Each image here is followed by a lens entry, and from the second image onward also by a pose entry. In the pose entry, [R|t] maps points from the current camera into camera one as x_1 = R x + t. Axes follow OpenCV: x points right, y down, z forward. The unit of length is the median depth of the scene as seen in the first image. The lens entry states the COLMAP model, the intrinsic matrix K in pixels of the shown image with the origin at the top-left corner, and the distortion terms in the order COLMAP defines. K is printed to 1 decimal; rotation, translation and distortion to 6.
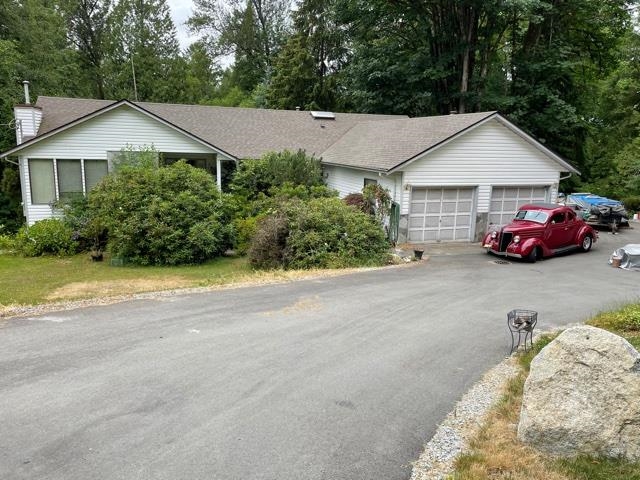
lens RADIAL K [[480.2, 0, 320.7], [0, 480.2, 235.9], [0, 0, 1]] dist [0.082201, -0.103985]
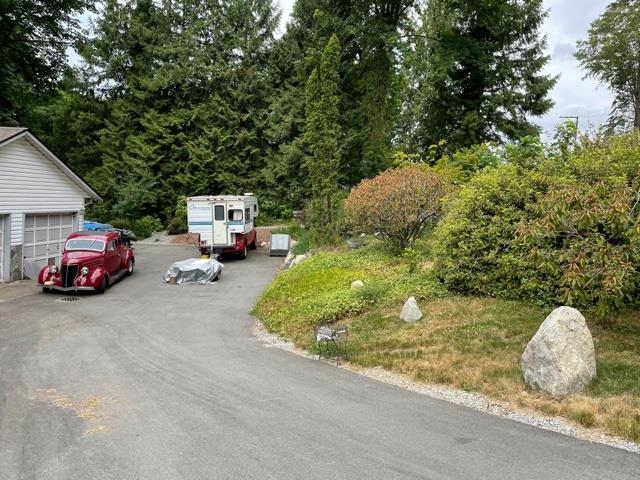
lens RADIAL K [[480.2, 0, 320.7], [0, 480.2, 235.9], [0, 0, 1]] dist [0.082201, -0.103985]
pose [[0.441304, -0.064038, 0.895070, -0.191385], [0.107038, 0.994086, 0.018348, -0.024323], [-0.890951, 0.087709, 0.445548, 0.157566]]
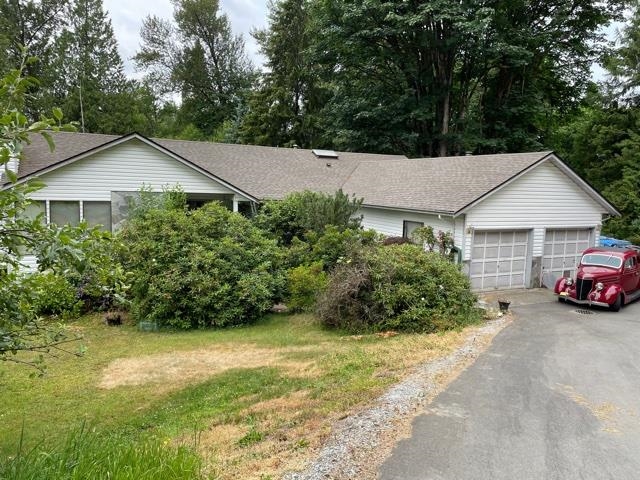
lens RADIAL K [[480.2, 0, 320.7], [0, 480.2, 235.9], [0, 0, 1]] dist [0.082201, -0.103985]
pose [[0.989625, -0.010350, 0.143300, -0.221308], [0.021756, 0.996696, -0.078259, -0.024118], [-0.142017, 0.080565, 0.986580, 0.127106]]
